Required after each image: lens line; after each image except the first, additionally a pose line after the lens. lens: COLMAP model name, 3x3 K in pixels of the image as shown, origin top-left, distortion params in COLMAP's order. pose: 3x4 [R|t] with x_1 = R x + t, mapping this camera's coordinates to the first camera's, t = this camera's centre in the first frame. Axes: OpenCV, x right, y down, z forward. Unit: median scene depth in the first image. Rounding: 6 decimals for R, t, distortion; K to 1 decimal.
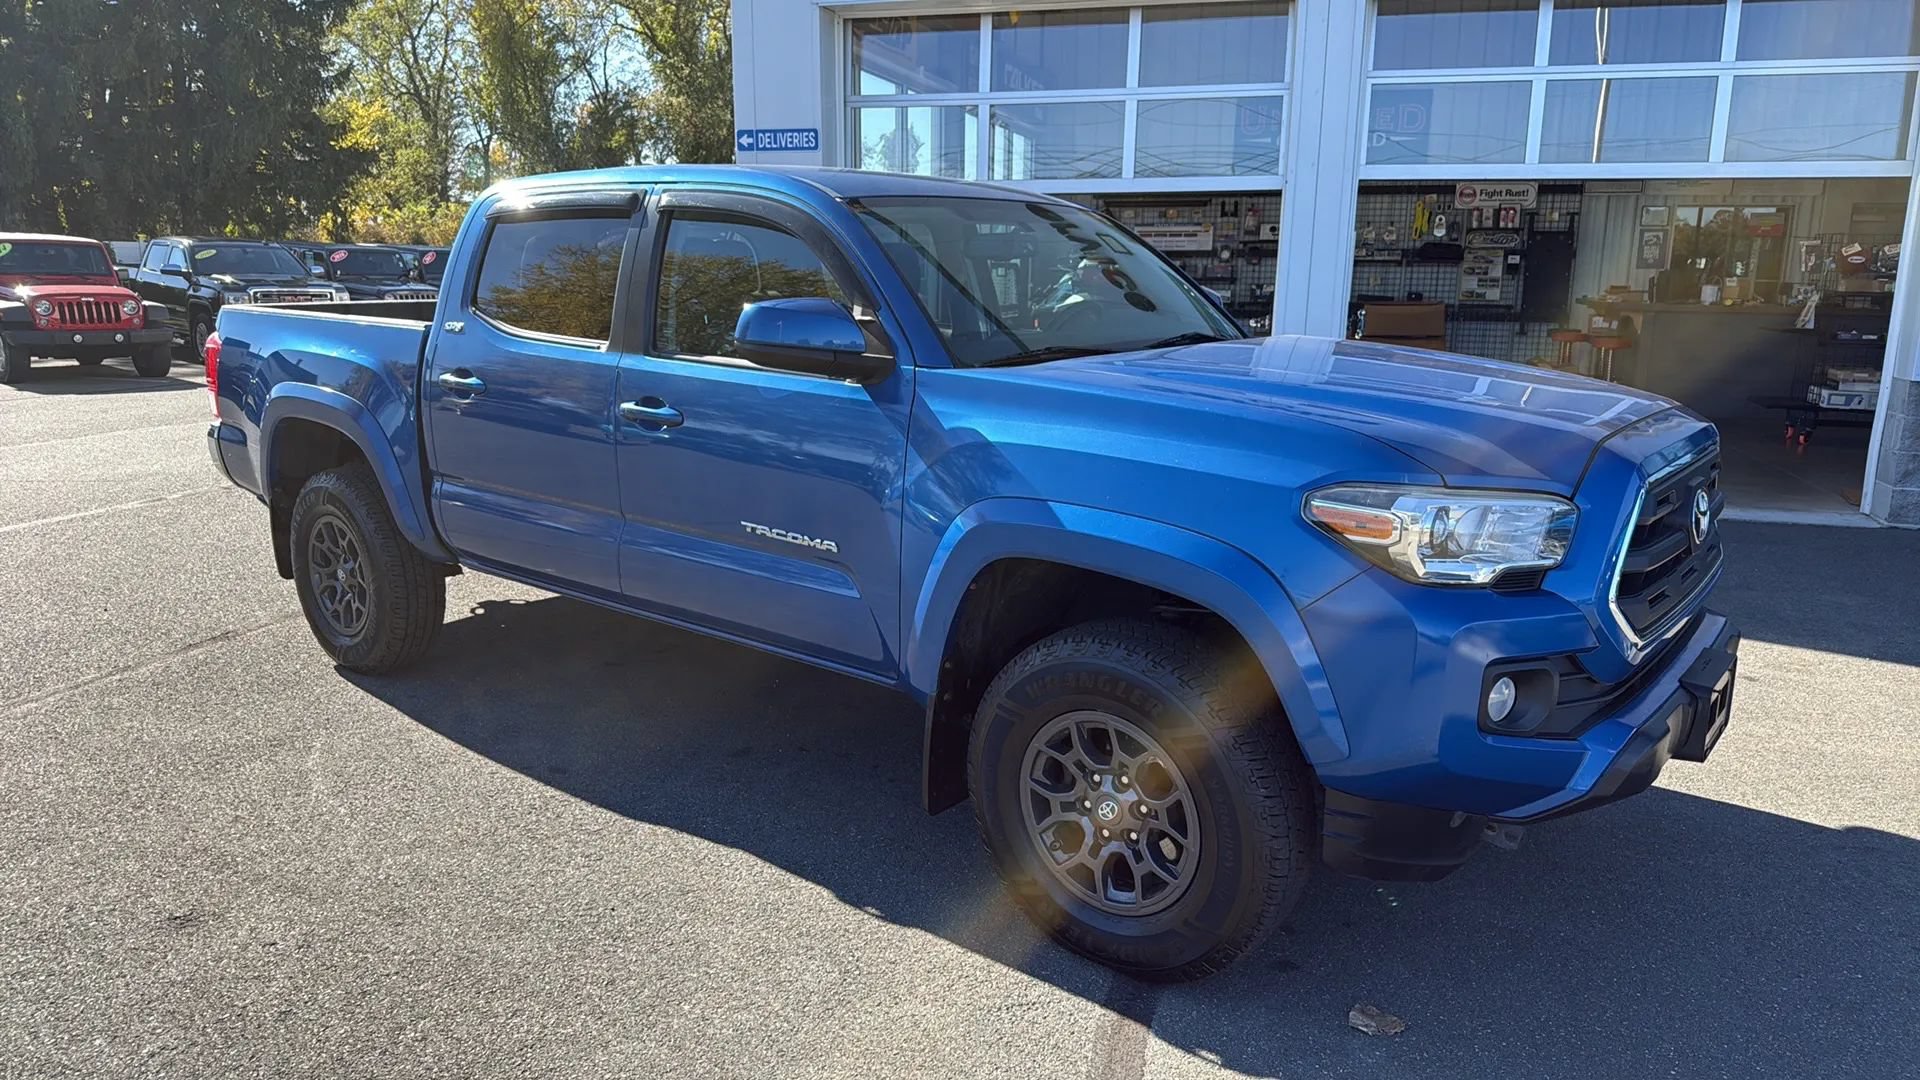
lens RADIAL K [[1290.9, 0, 950.6], [0, 1290.9, 542.8], [0, 0, 1]] dist [0.036060, -0.044201]
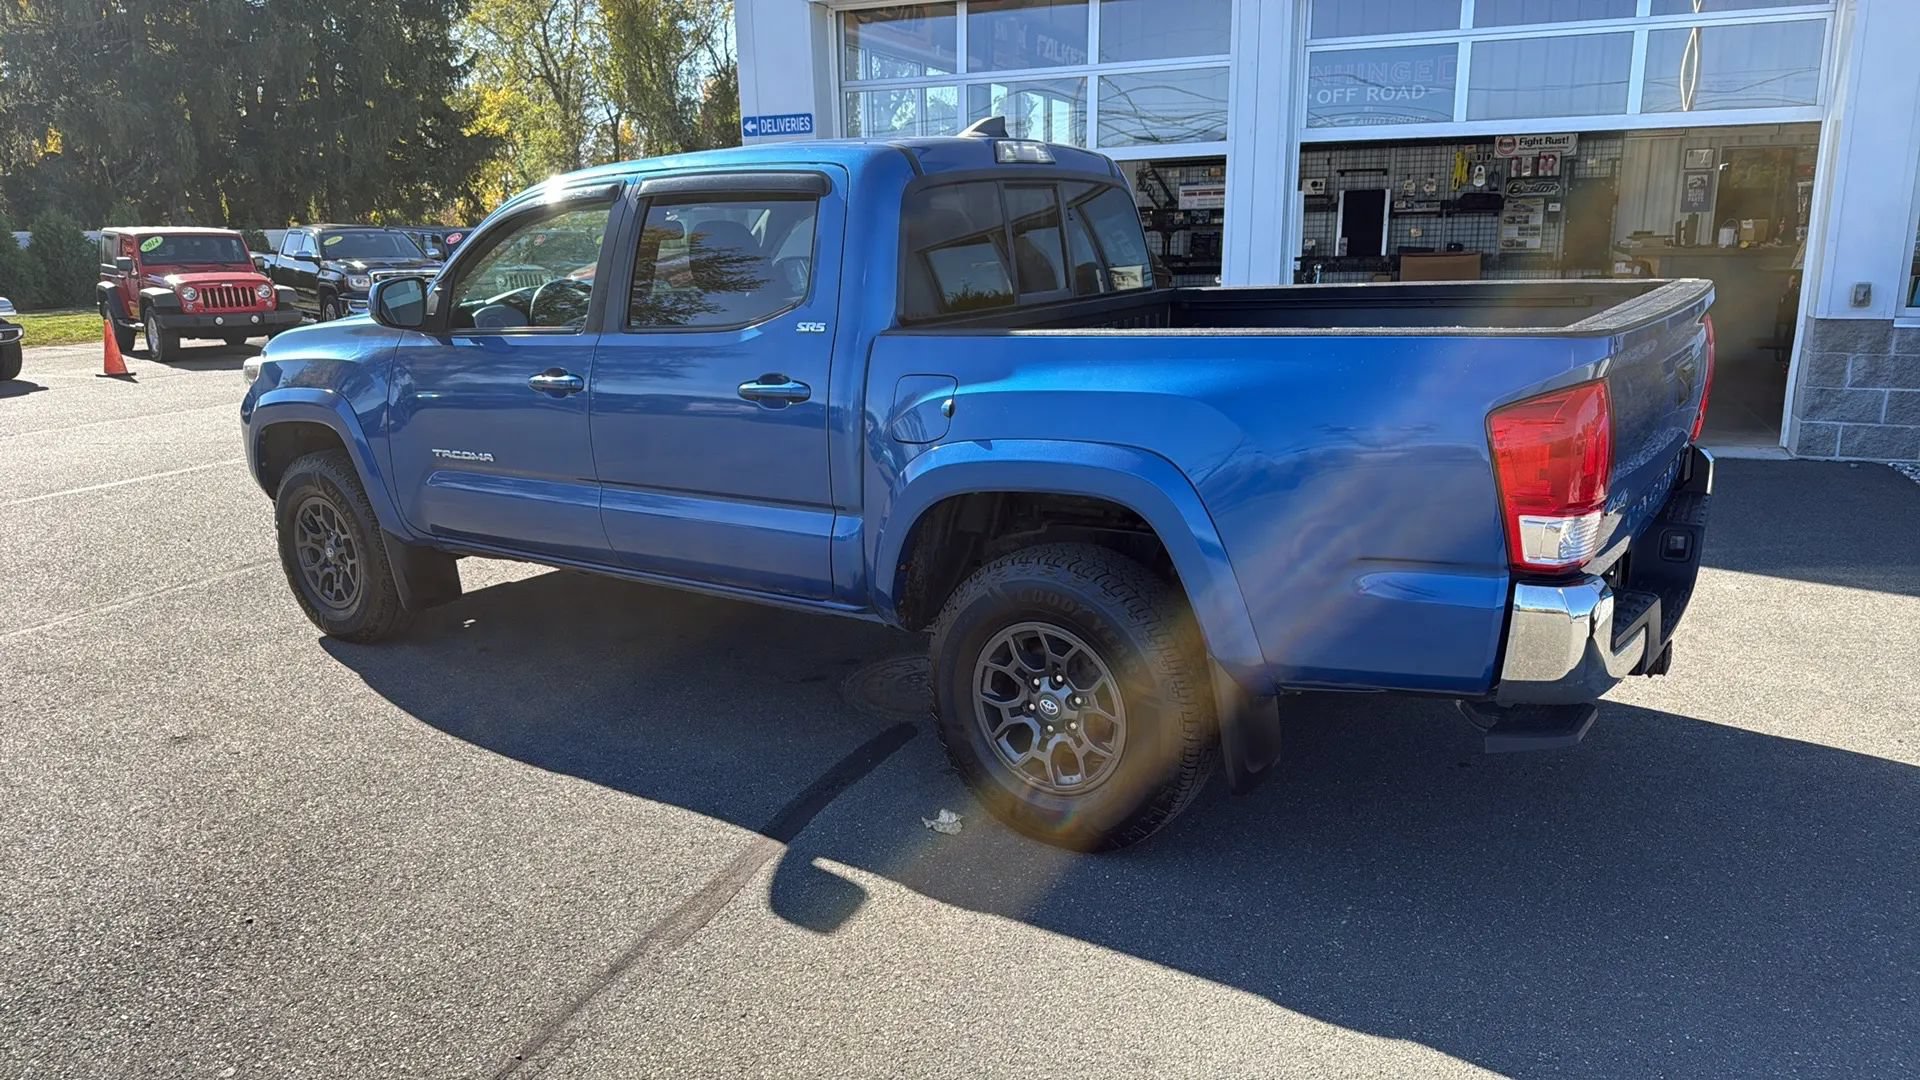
lens RADIAL K [[1290.9, 0, 948.8], [0, 1290.9, 546.4], [0, 0, 1]] dist [0.036060, -0.044201]
pose [[0.994618, -0.005860, -0.103441, 0.130840], [0.008985, 0.999516, 0.029770, 0.018213], [0.103216, -0.030540, 0.994190, -0.101969]]
